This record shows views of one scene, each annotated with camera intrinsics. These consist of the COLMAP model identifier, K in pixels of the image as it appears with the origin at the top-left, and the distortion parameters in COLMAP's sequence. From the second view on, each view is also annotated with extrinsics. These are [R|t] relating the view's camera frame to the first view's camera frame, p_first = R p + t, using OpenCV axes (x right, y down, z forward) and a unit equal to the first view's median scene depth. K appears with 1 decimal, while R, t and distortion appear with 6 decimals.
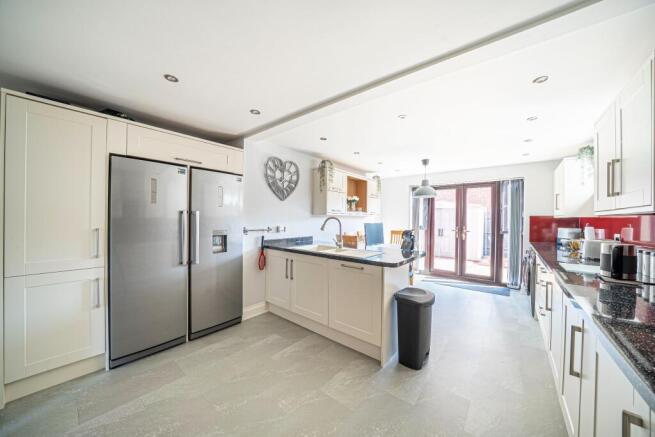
lens RADIAL K [[224.4, 0, 326.1], [0, 224.4, 219.1], [0, 0, 1]] dist [-0.023461, 0.000133]
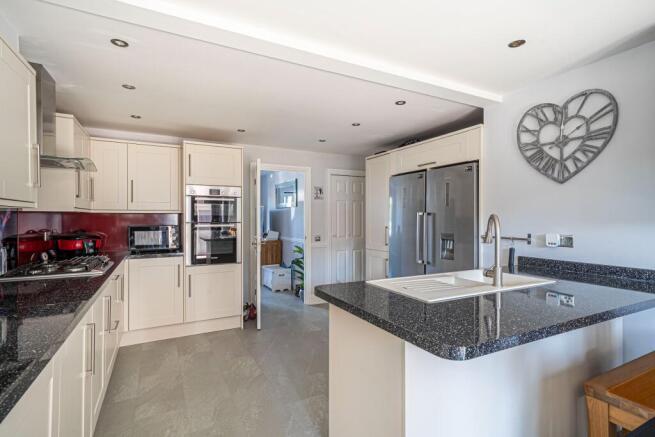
lens RADIAL K [[314.3, 0, 324.2], [0, 314.3, 218.9], [0, 0, 1]] dist [0.002062, 0.000215]
pose [[-0.379637, -0.005762, -0.925118, 0.639509], [-0.007157, 0.999969, -0.003291, 0.001514], [0.925108, 0.005372, -0.379666, 0.781083]]
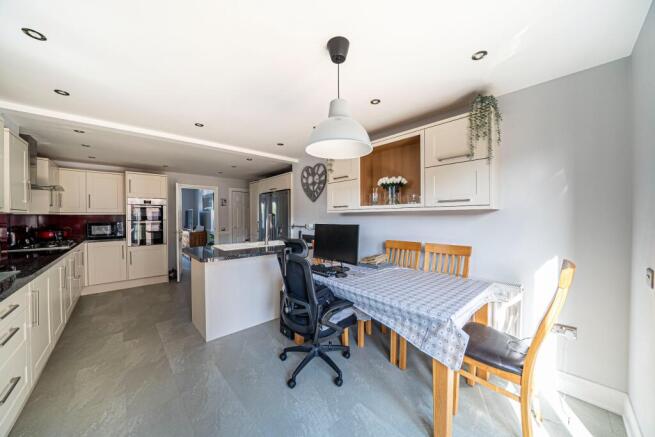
lens RADIAL K [[224.4, 0, 326.1], [0, 224.4, 219.1], [0, 0, 1]] dist [-0.023461, 0.000133]
pose [[-0.128423, 0.002896, -0.991715, 0.917942], [-0.002220, 0.999992, 0.003207, 0.000674], [0.991717, 0.002614, -0.128415, 1.207791]]
